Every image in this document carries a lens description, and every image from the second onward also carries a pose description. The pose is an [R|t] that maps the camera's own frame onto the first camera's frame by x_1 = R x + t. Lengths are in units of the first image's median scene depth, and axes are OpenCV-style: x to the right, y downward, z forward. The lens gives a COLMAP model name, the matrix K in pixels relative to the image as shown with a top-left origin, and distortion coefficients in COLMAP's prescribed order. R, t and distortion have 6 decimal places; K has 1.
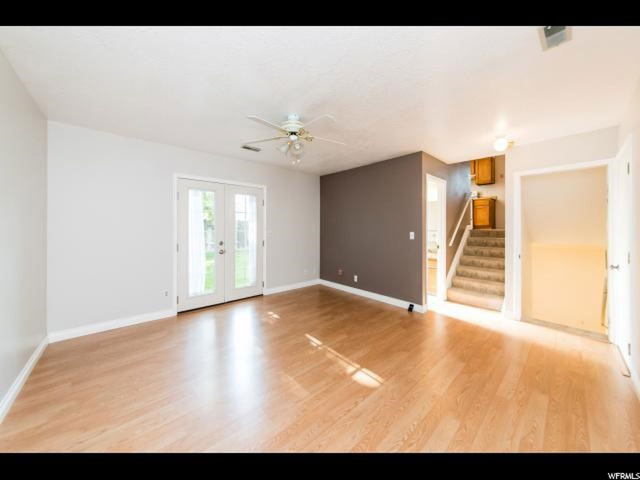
lens RADIAL K [[217.5, 0, 323.7], [0, 217.5, 229.9], [0, 0, 1]] dist [0.000311, -0.000042]
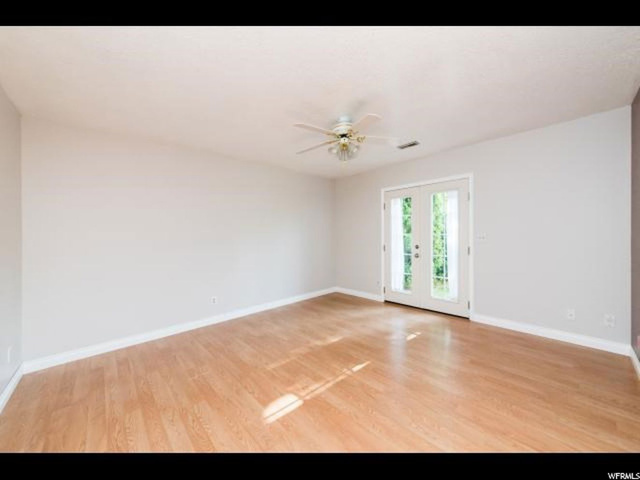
lens RADIAL K [[248.4, 0, 352.4], [0, 248.4, 233.0], [0, 0, 1]] dist [-0.000988, -0.000136]
pose [[0.073001, -0.007337, -0.997305, 0.699938], [0.012602, 0.999900, -0.006434, 0.001684], [0.997252, -0.012098, 0.073086, 0.689758]]
